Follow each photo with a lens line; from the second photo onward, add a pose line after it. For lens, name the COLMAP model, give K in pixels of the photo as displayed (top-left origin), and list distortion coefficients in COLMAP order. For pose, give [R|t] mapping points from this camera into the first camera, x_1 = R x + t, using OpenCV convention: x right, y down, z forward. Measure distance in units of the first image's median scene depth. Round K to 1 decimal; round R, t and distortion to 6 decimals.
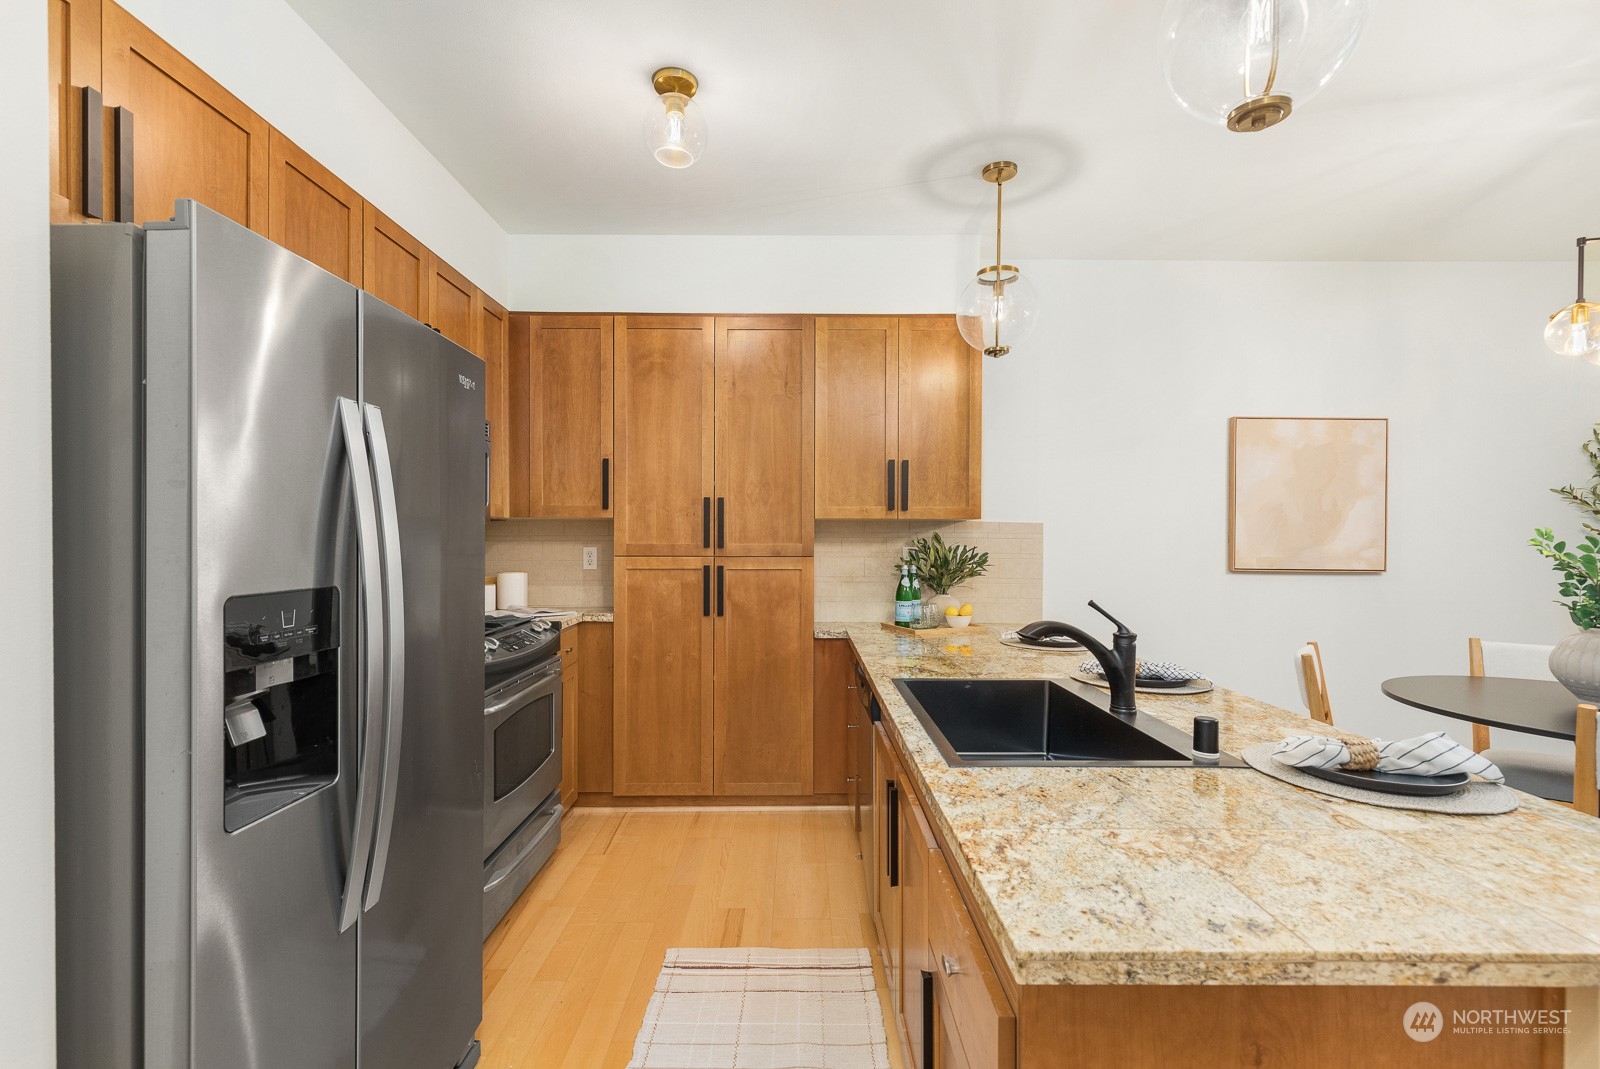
lens RADIAL K [[724.6, 0, 802.9], [0, 724.6, 540.8], [0, 0, 1]] dist [0.010648, -0.000424]
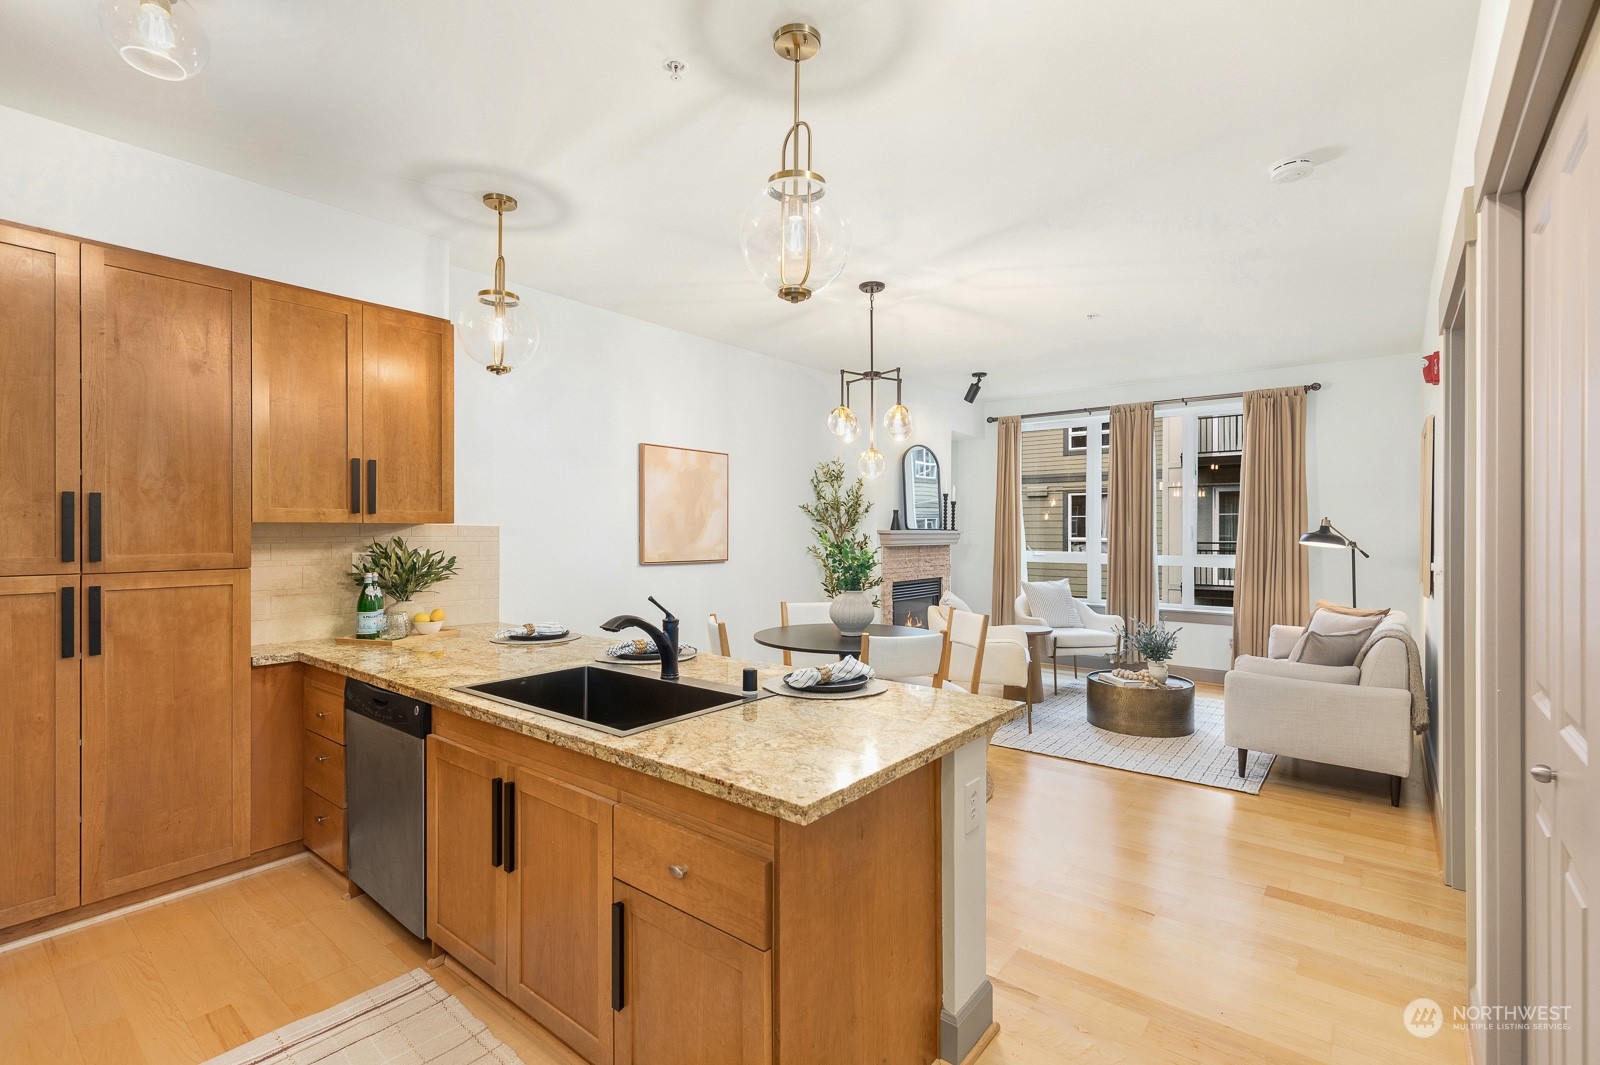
lens RADIAL K [[726.7, 0, 800.0], [0, 726.7, 532.5], [0, 0, 1]] dist [0.012835, -0.000058]
pose [[0.636302, -0.004954, 0.771424, -0.232016], [0.004333, 0.999987, 0.002847, -0.018621], [-0.771428, 0.001531, 0.636315, -0.017658]]
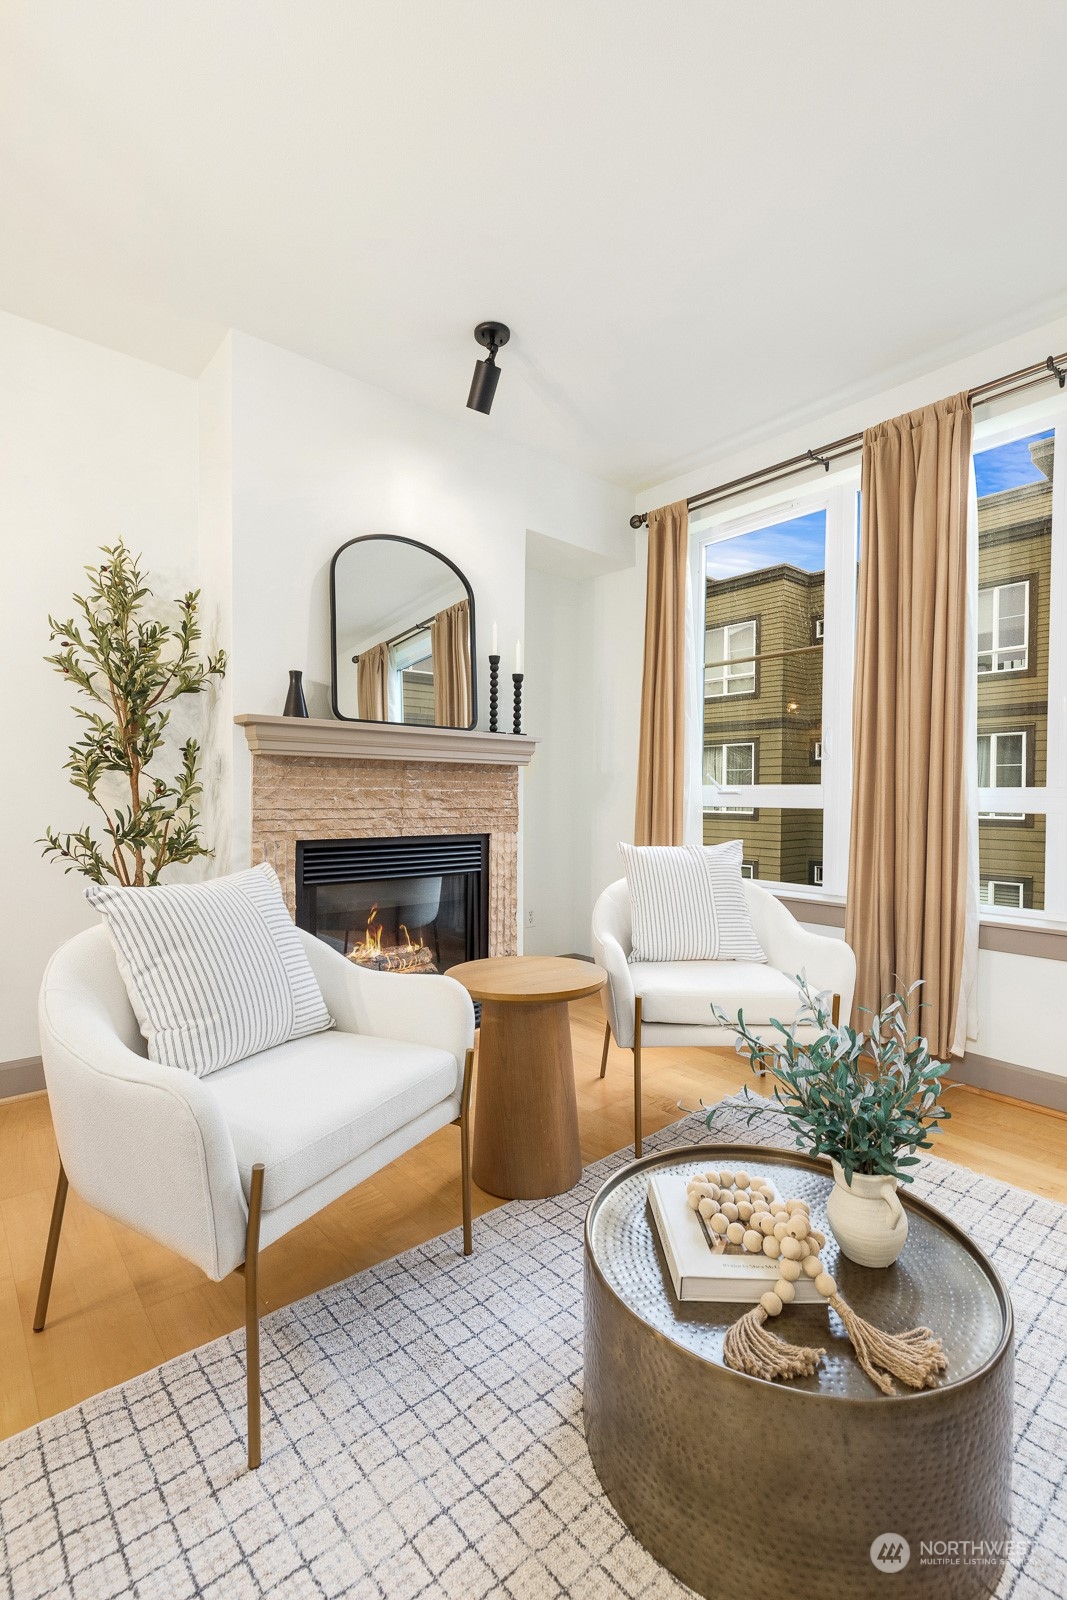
lens RADIAL K [[721.7, 0, 522.7], [0, 721.7, 807.8], [0, 0, 1]] dist [0.009039, -0.000045]
pose [[0.771080, -0.011127, 0.636641, 1.053844], [-0.001475, 0.999813, 0.019261, 0.064582], [-0.636736, -0.015791, 0.770920, 0.205774]]
